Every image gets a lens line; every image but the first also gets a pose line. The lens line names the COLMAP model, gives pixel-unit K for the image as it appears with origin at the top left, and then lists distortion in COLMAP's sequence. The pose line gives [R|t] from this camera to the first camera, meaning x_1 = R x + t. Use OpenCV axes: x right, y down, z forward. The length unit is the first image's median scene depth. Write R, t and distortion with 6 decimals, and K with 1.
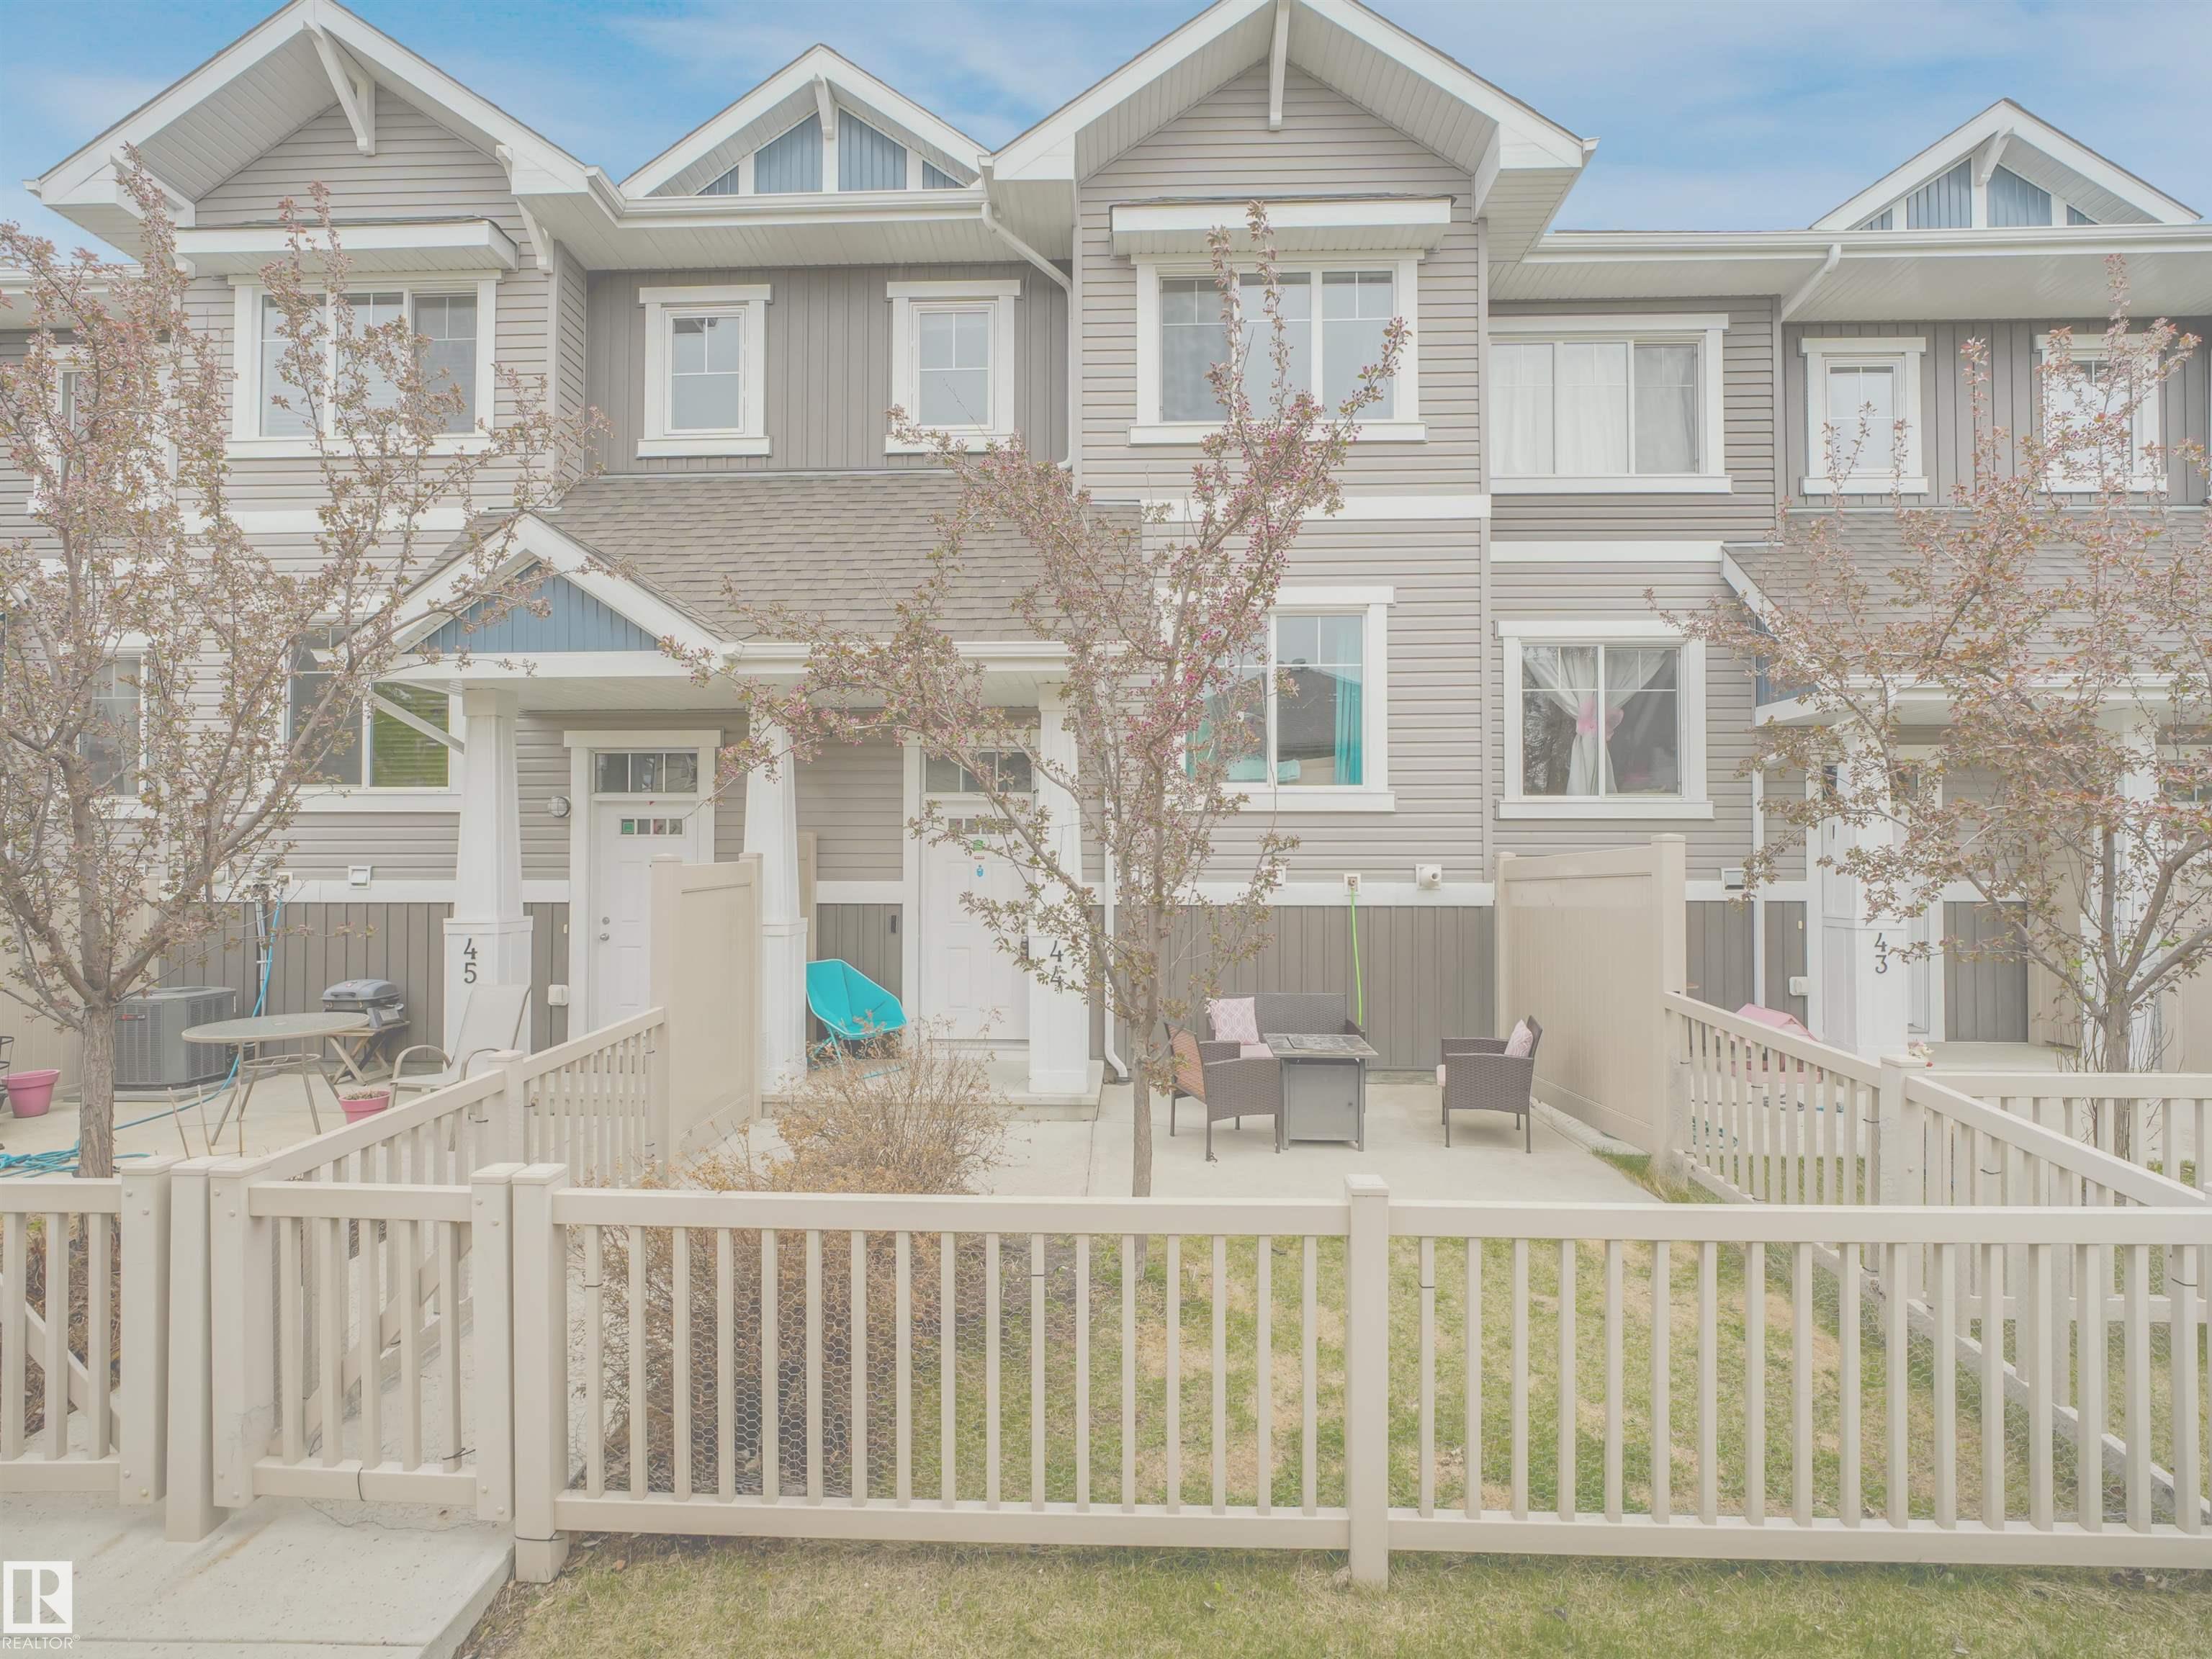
lens RADIAL K [[999.1, 0, 1106.0], [0, 999.1, 829.5], [0, 0, 1]] dist [-0.004366, -0.000923]
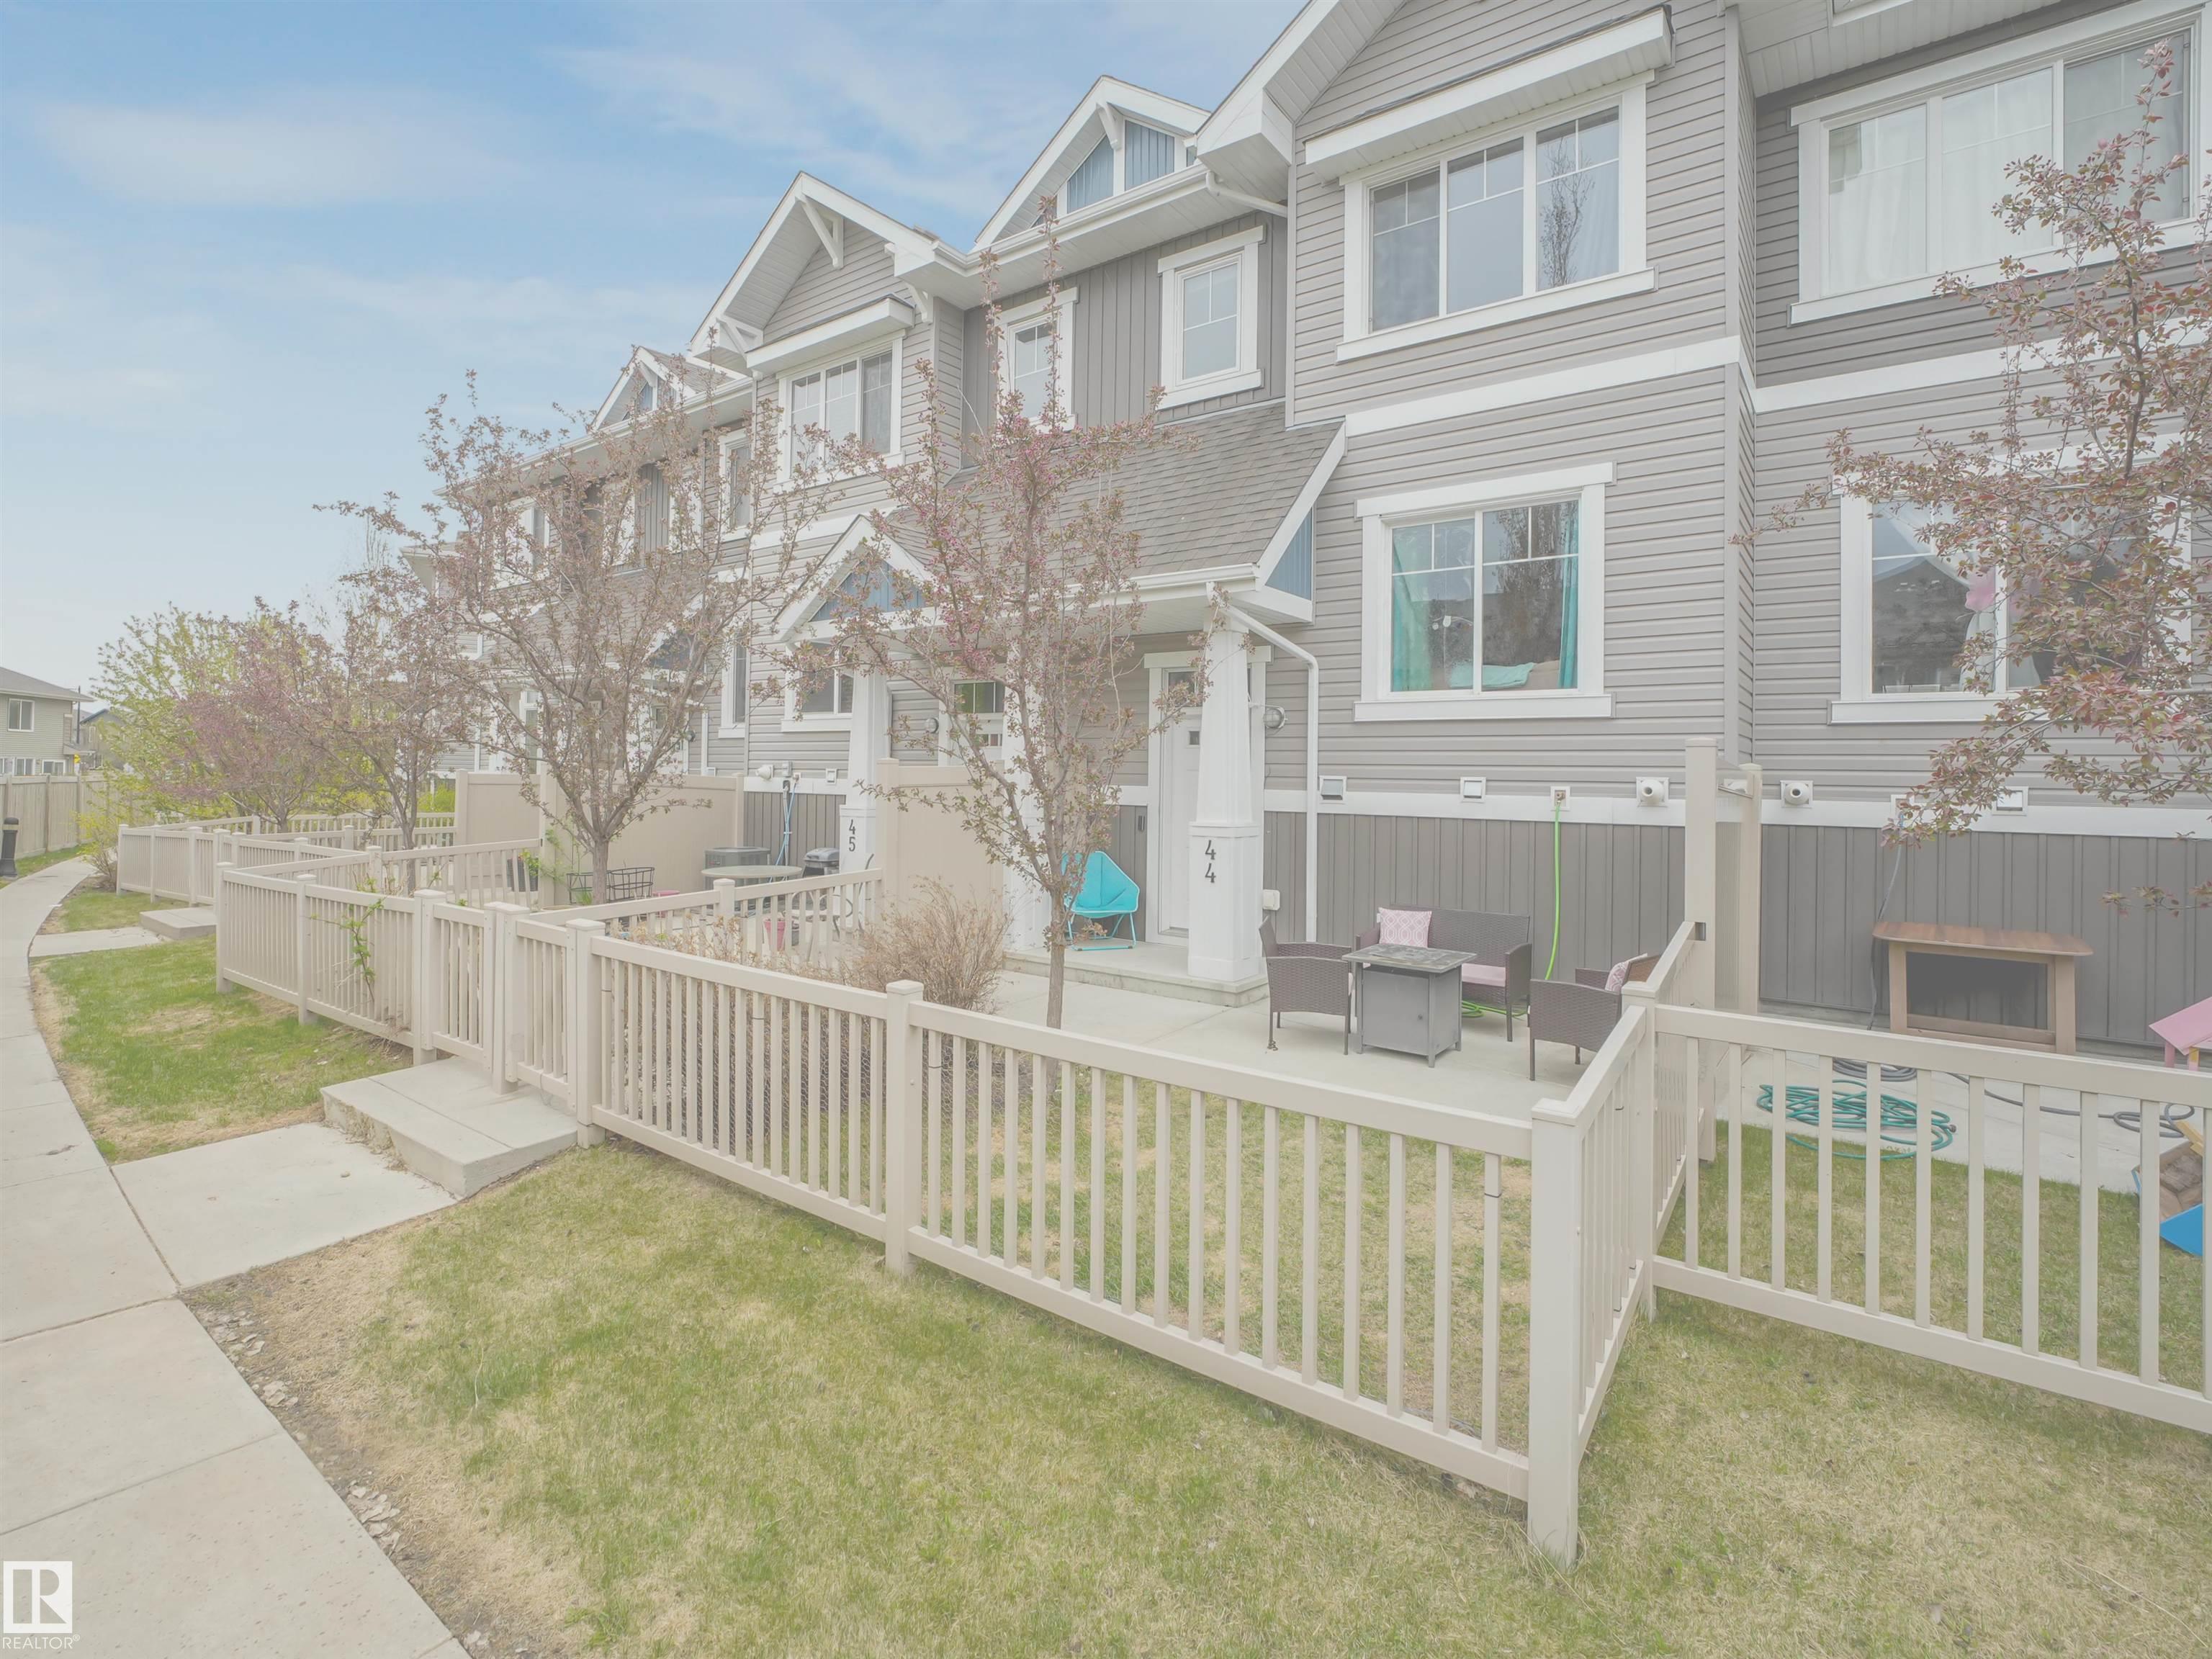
lens RADIAL K [[1015.5, 0, 1082.3], [0, 1015.5, 753.6], [0, 0, 1]] dist [-0.012611, 0.000601]
pose [[0.827723, 0.000642, -0.561137, 0.389308], [0.007669, 0.999893, 0.012457, -0.000791], [0.561085, -0.014614, 0.827629, -0.012775]]
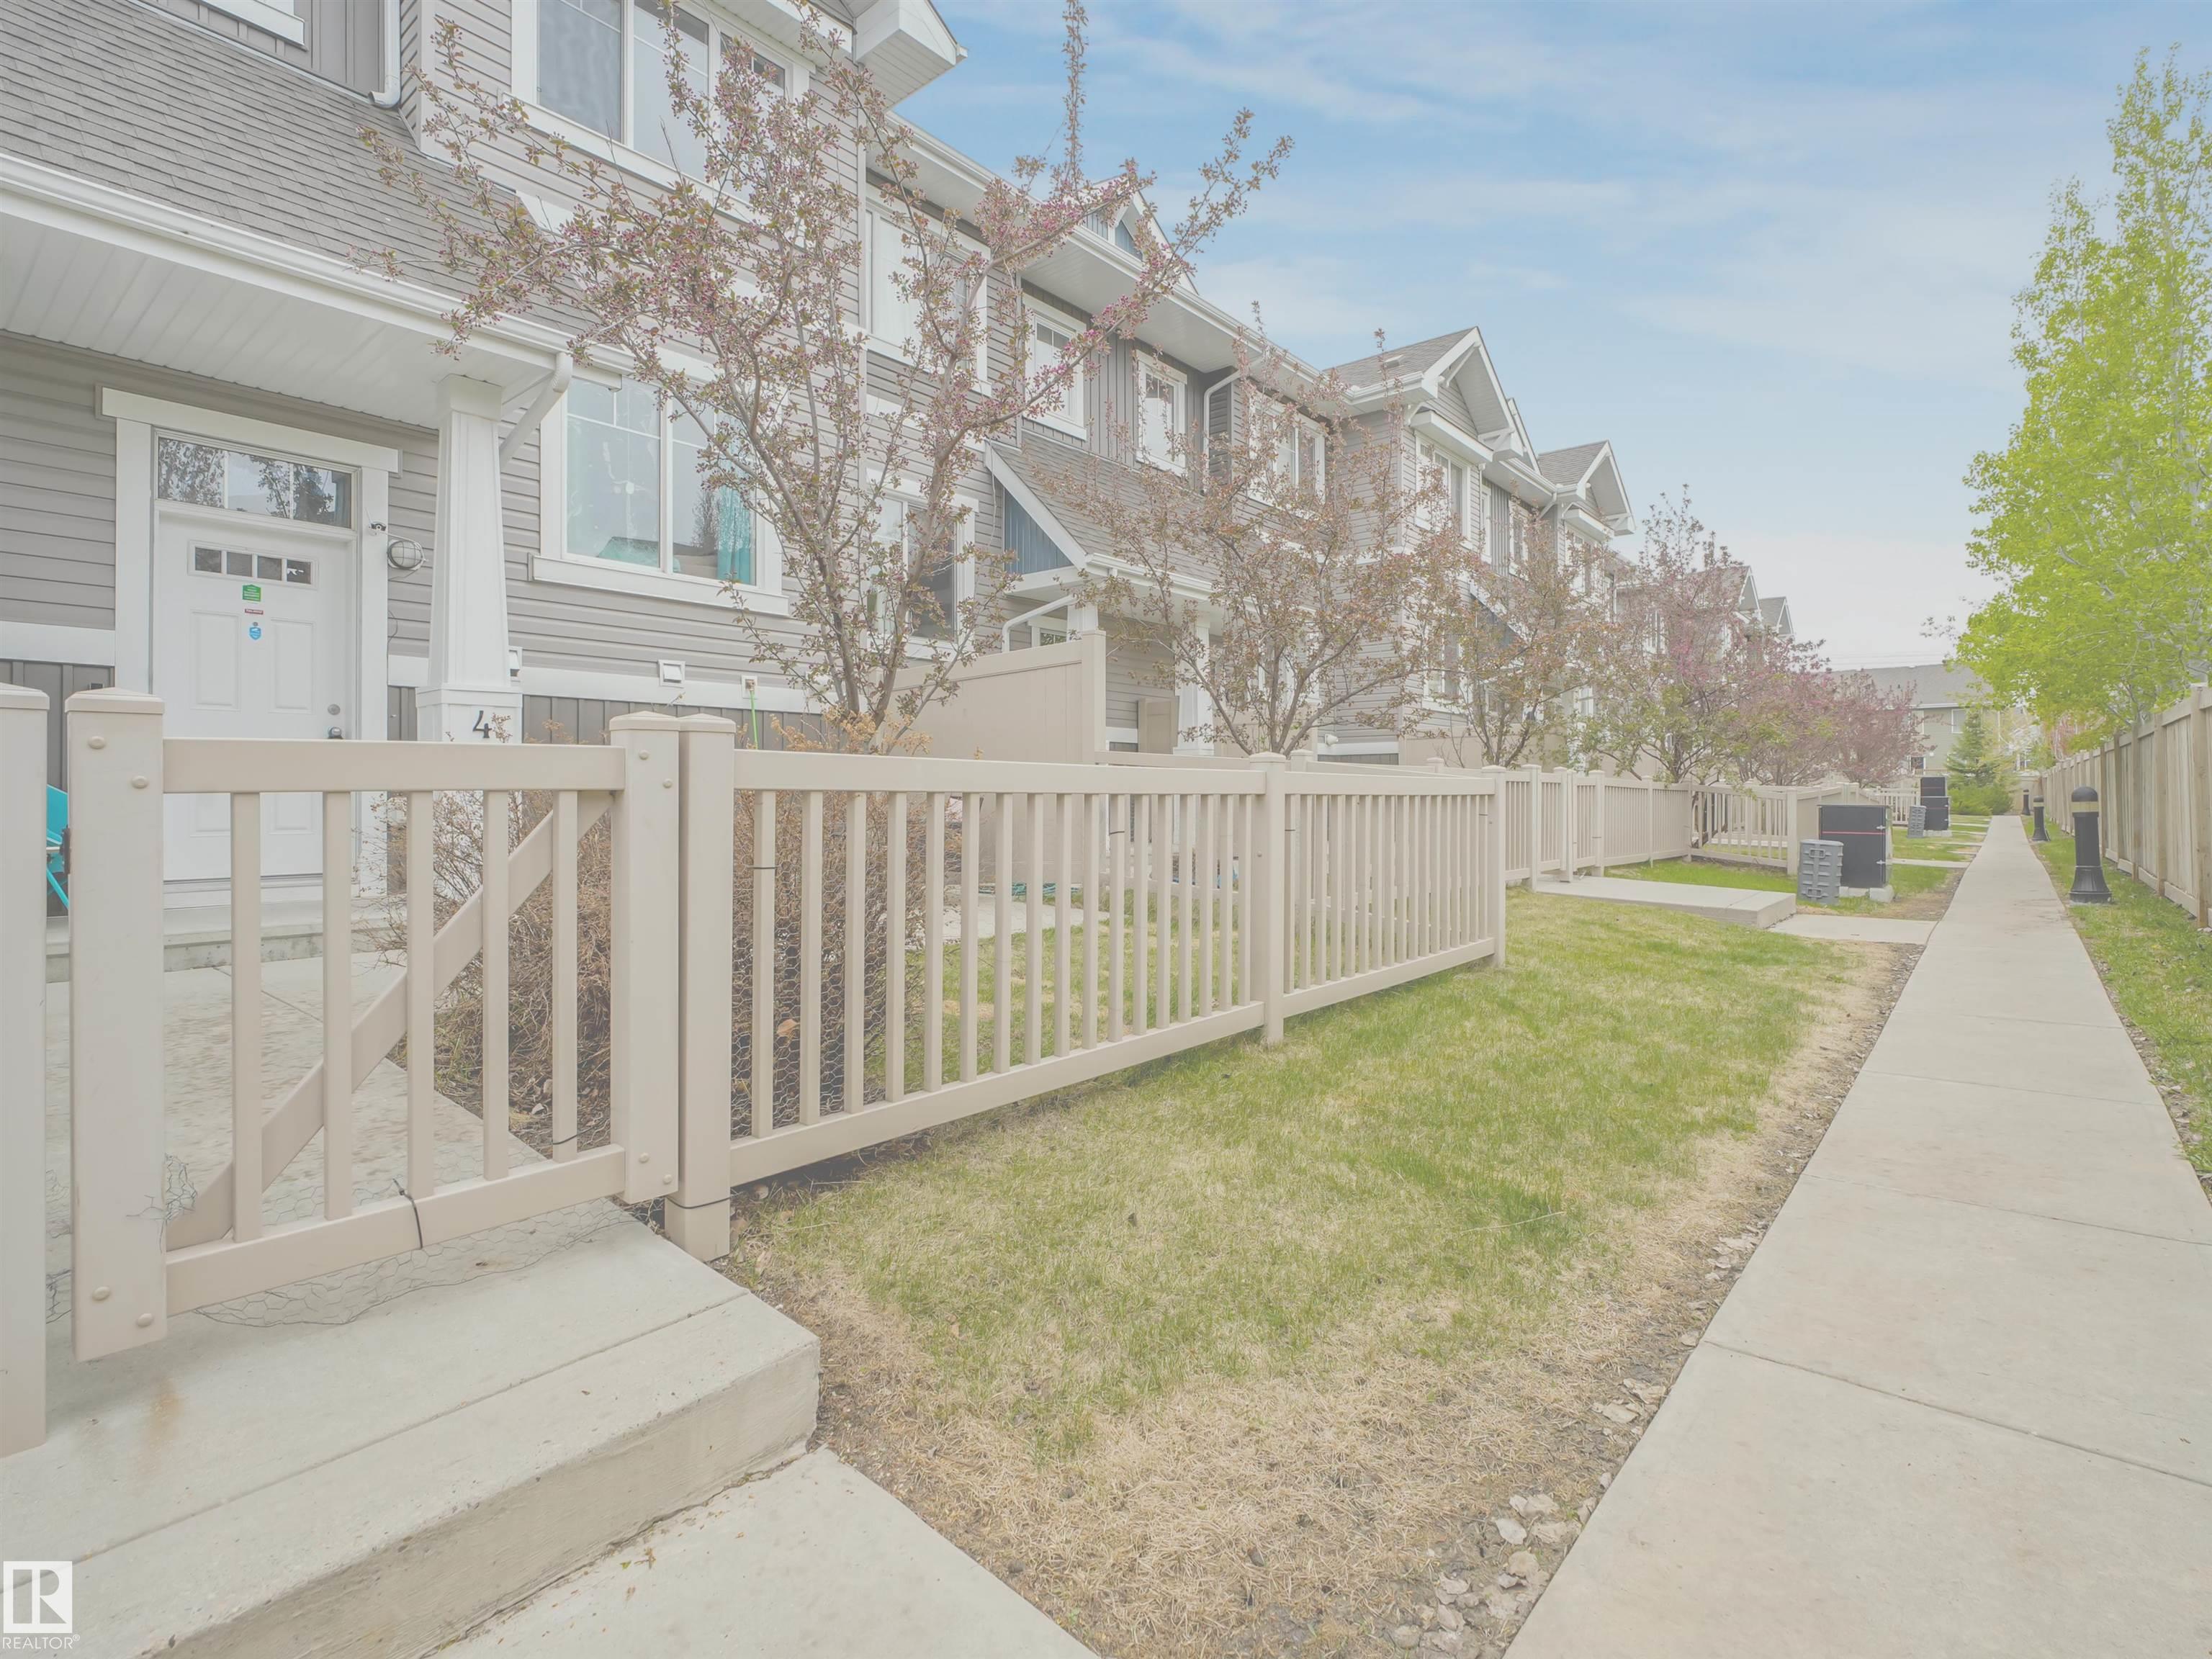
lens RADIAL K [[1082.1, 0, 1075.5], [0, 1082.1, 795.3], [0, 0, 1]] dist [-0.002700, -0.010891]
pose [[0.627274, 0.002239, 0.778795, -0.360120], [-0.034104, 0.999116, 0.024596, 0.119156], [-0.778052, -0.041989, 0.626796, 0.085621]]
